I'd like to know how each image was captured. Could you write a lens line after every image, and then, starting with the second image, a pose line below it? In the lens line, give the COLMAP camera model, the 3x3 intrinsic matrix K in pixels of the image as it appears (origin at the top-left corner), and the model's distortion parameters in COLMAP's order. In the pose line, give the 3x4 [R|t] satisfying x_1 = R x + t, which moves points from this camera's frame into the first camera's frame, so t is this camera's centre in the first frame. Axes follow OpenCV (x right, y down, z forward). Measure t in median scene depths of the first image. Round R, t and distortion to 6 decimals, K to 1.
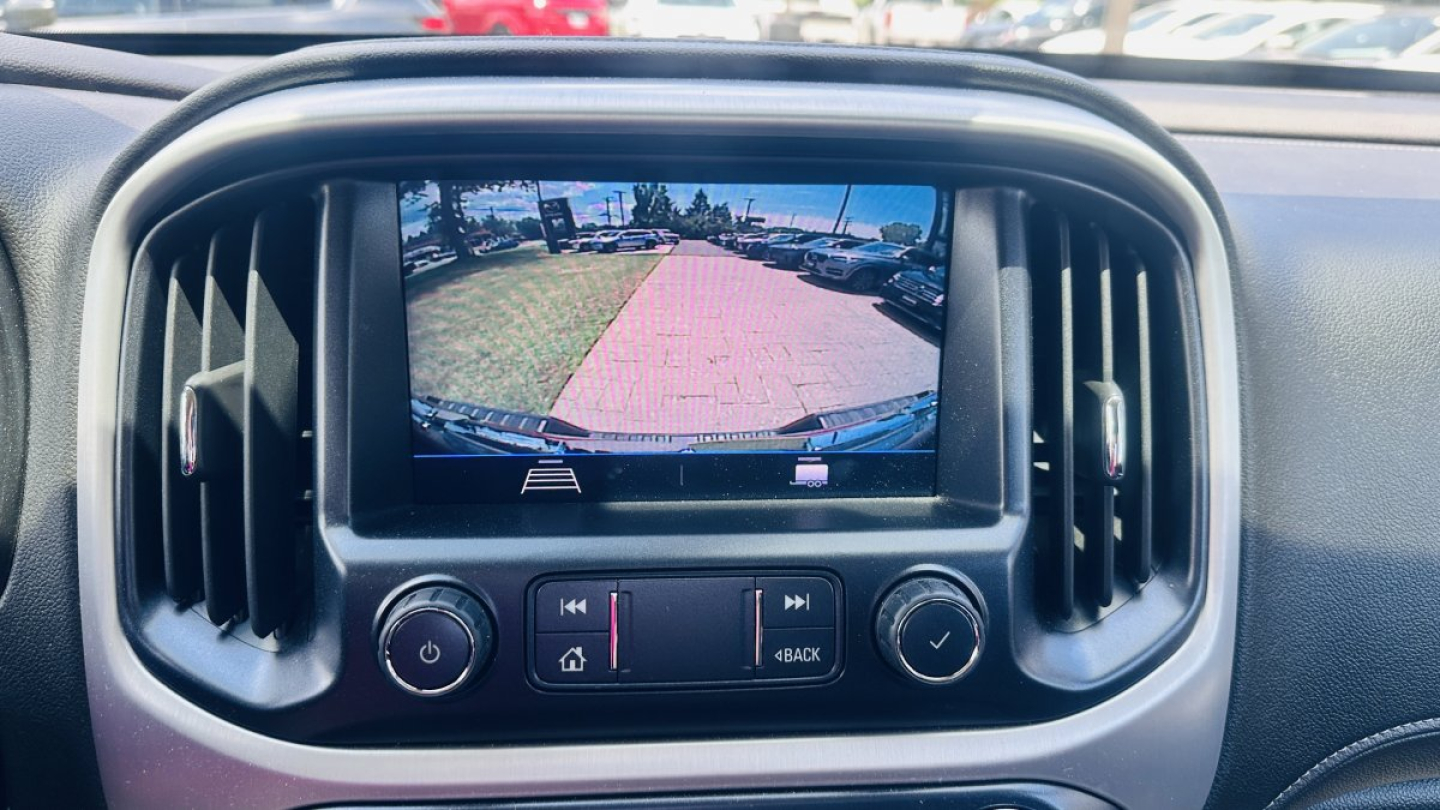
lens RADIAL K [[1010.2, 0, 710.6], [0, 1010.2, 406.0], [0, 0, 1]] dist [0.040614, -0.038552]
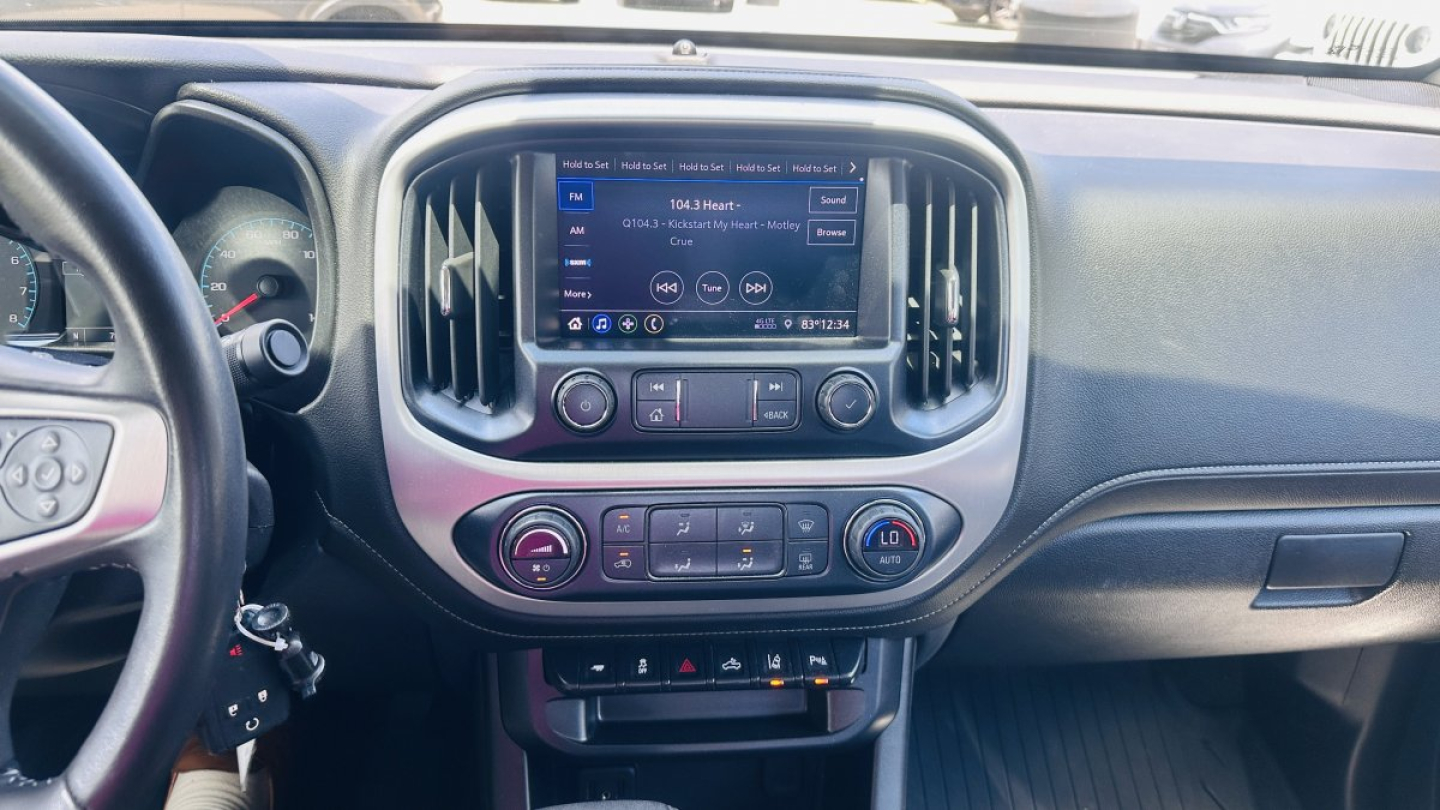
lens RADIAL K [[1010.2, 0, 734.2], [0, 1010.2, 407.5], [0, 0, 1]] dist [0.040614, -0.038552]
pose [[0.999327, 0.003342, 0.036527, -0.056496], [-0.006767, 0.995543, 0.094062, 0.054988], [-0.036050, -0.094246, 0.994896, -0.809852]]
